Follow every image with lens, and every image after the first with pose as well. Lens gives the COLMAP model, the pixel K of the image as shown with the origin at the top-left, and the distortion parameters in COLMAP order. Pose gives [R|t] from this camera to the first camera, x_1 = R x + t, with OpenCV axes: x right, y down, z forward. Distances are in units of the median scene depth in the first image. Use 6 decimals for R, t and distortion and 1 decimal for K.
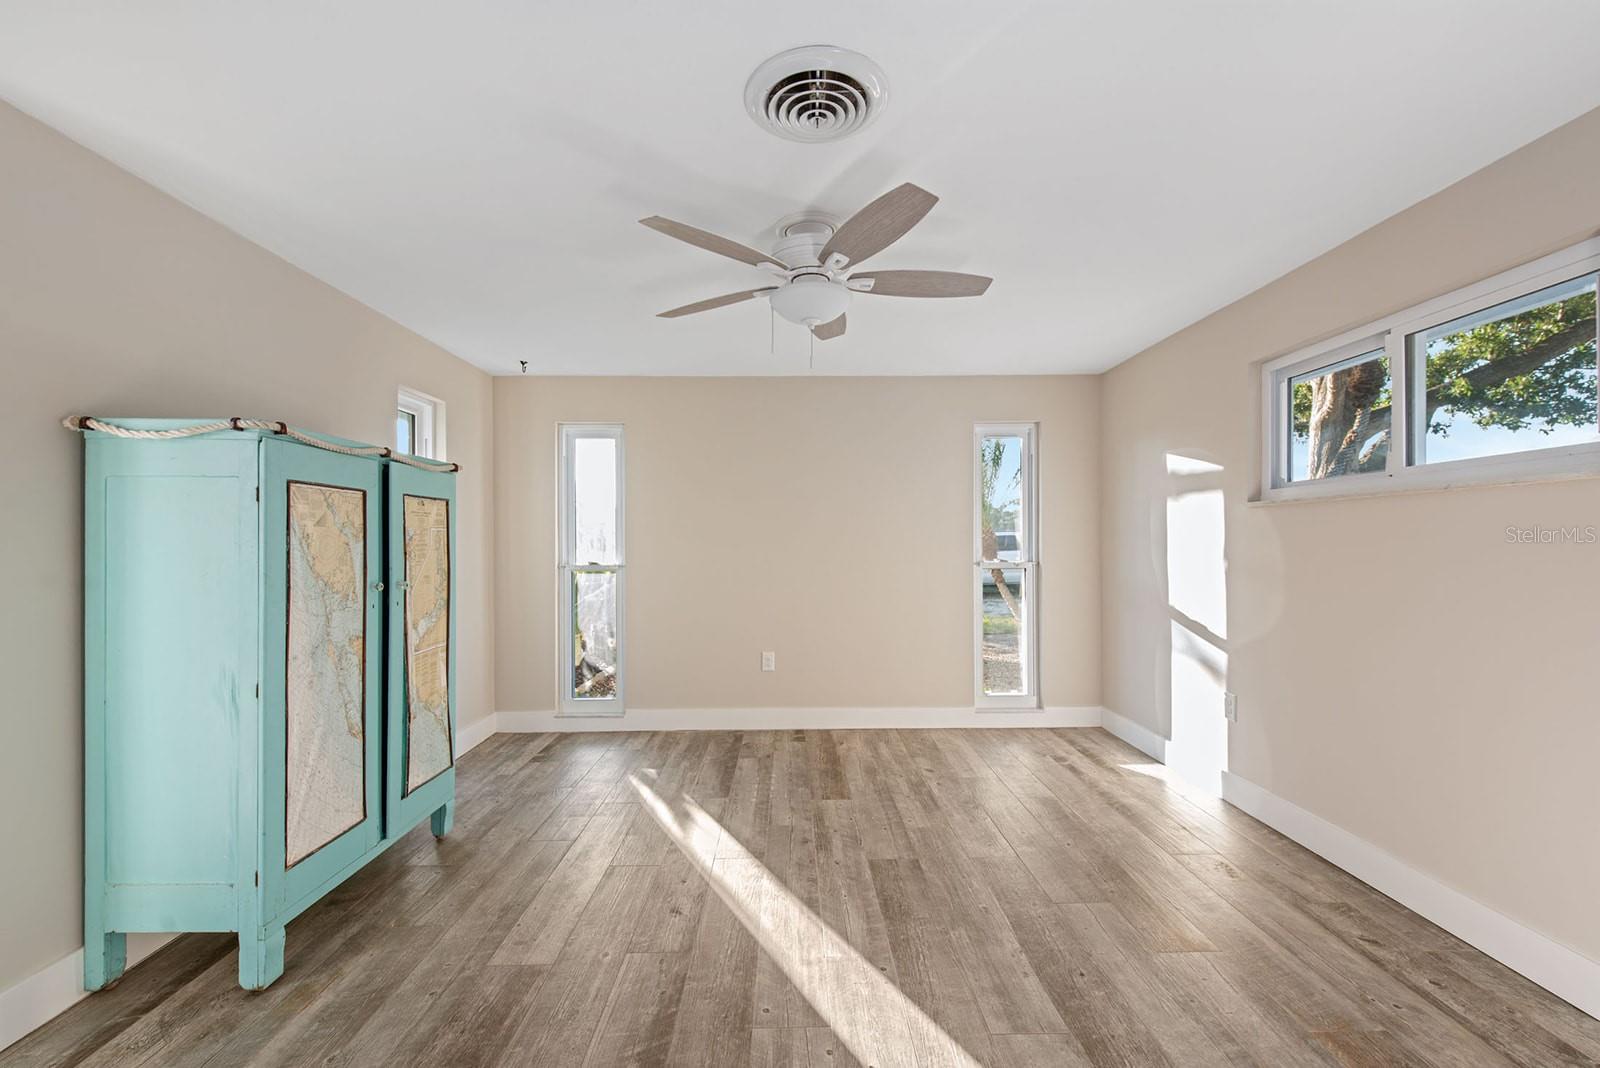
lens RADIAL K [[665.2, 0, 809.8], [0, 665.2, 548.9], [0, 0, 1]] dist [0.000239, -0.000387]
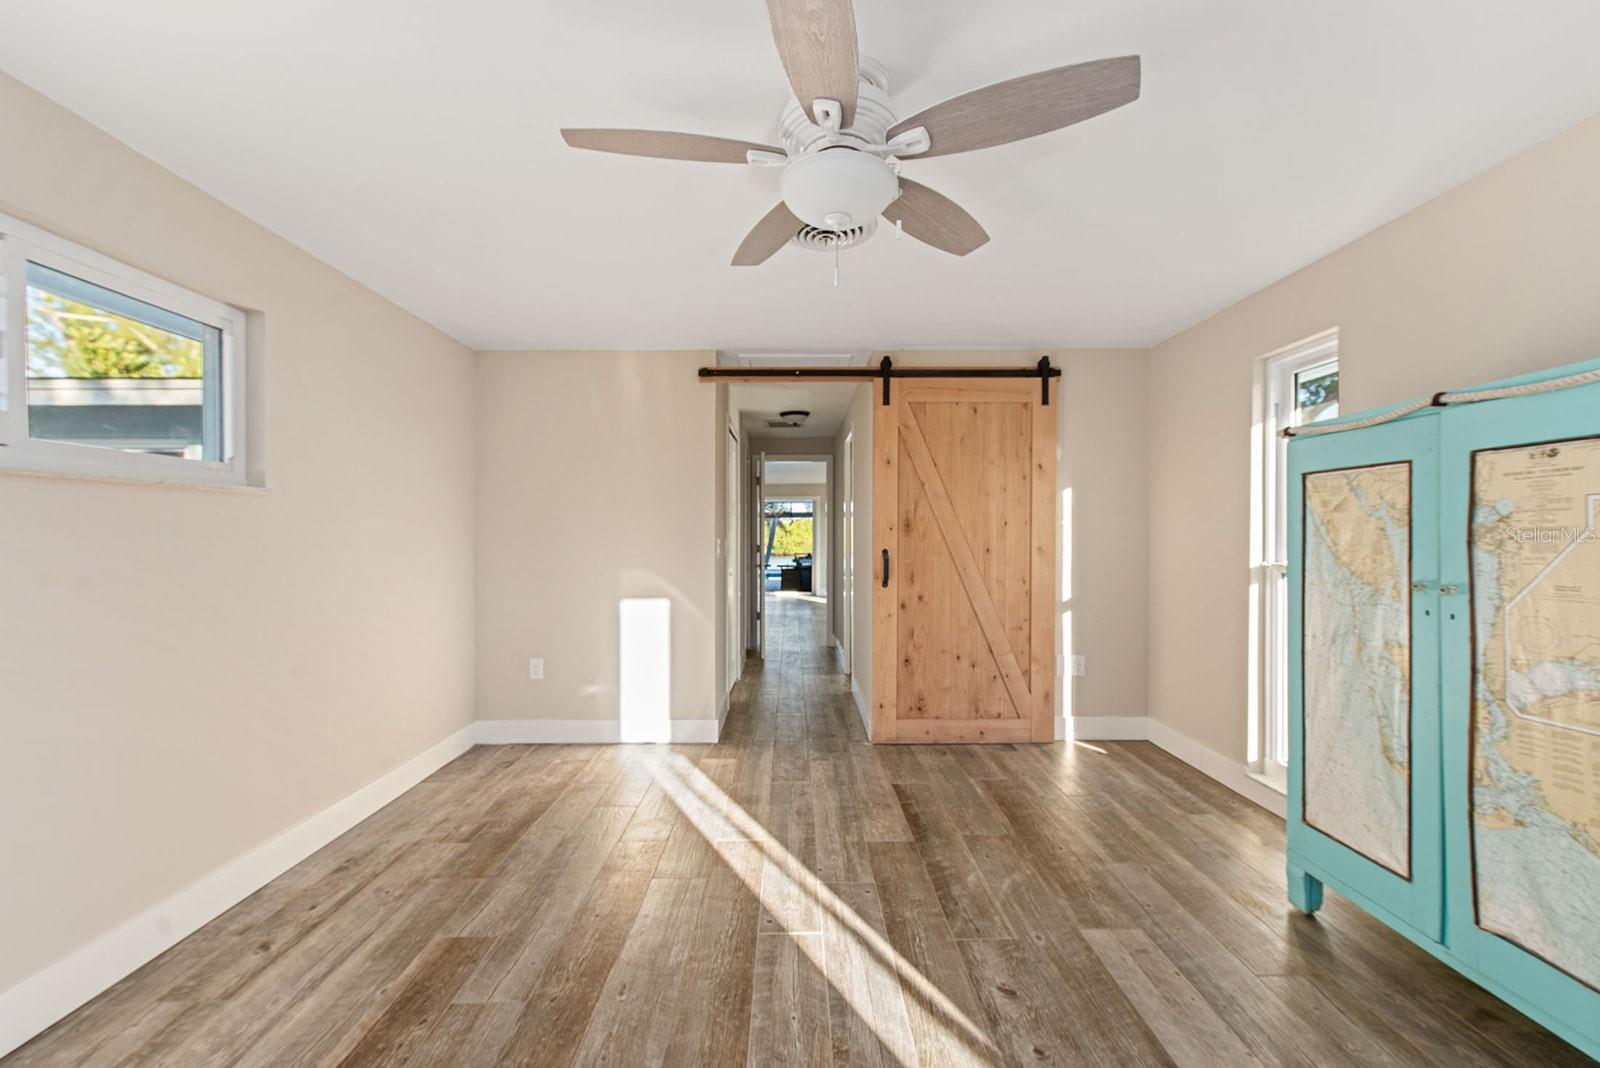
lens RADIAL K [[643.6, 0, 800.6], [0, 643.6, 548.6], [0, 0, 1]] dist [0.012409, -0.000052]
pose [[-0.999779, 0.009802, 0.018602, 0.029014], [0.010241, 0.999667, 0.023675, -0.009950], [-0.018363, 0.023861, -0.999547, 1.791392]]
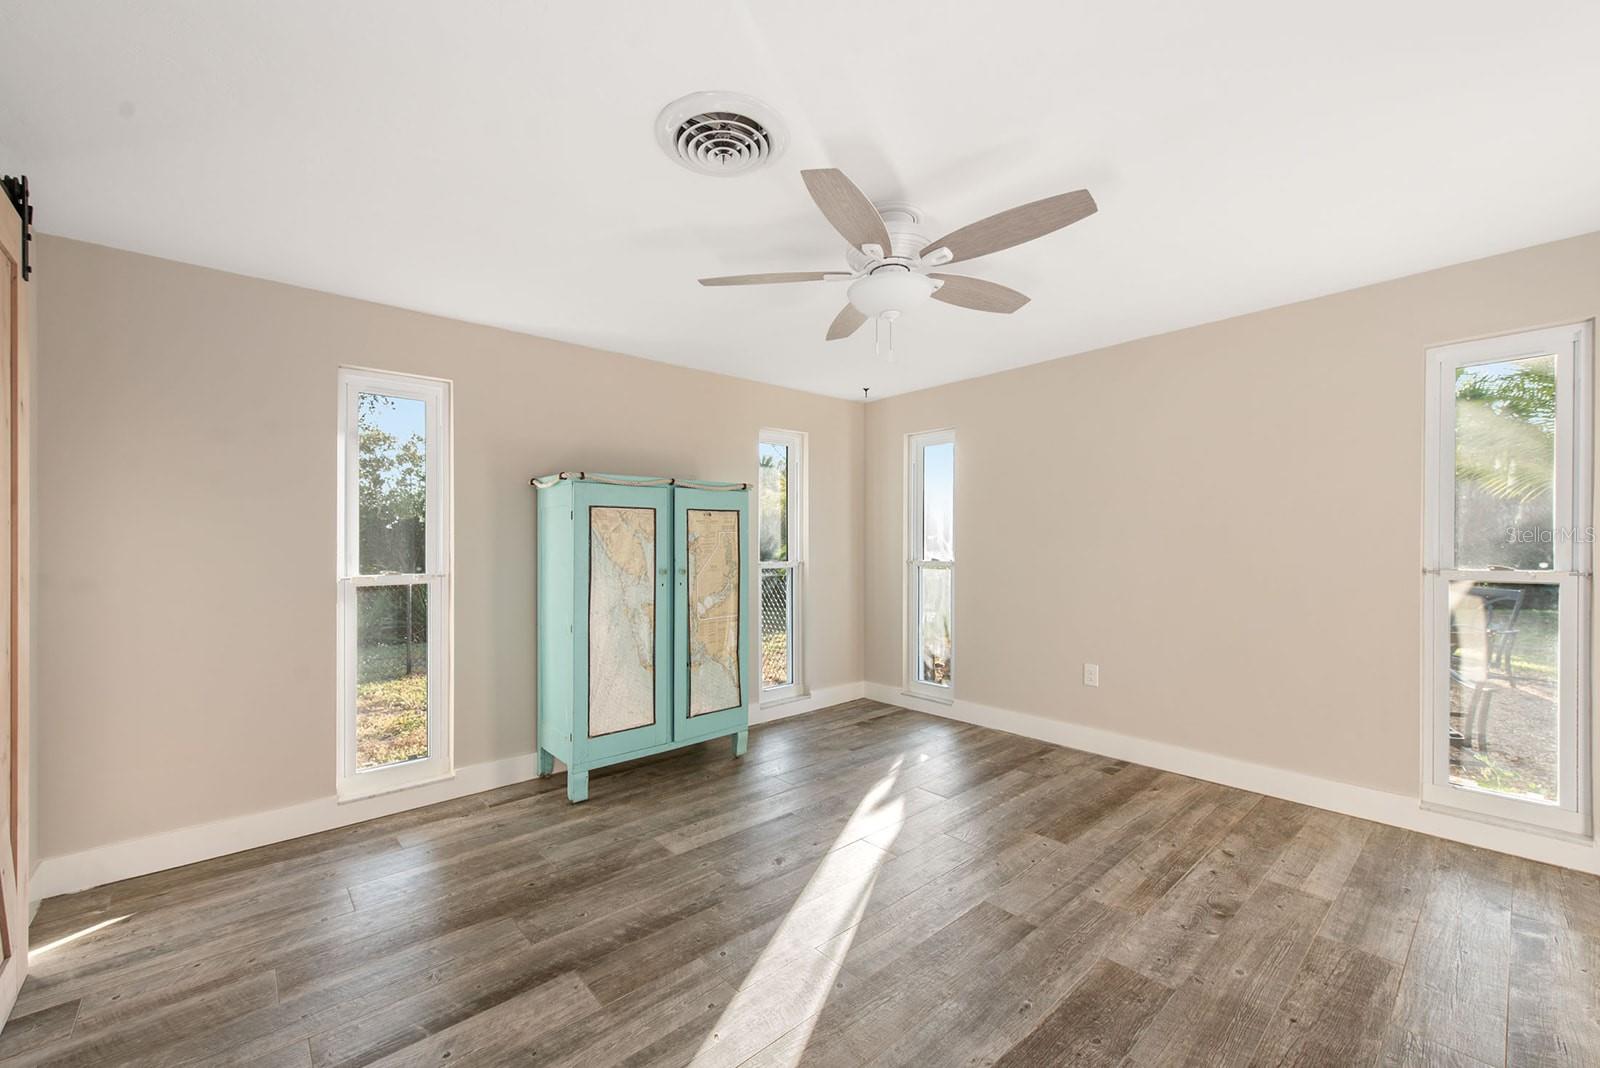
lens RADIAL K [[643.6, 0, 800.6], [0, 643.6, 548.6], [0, 0, 1]] dist [0.012409, -0.000052]
pose [[0.643530, 0.006625, -0.765392, 0.685836], [-0.002135, 0.999974, 0.006860, -0.006560], [0.765418, -0.002781, 0.643528, 0.309495]]
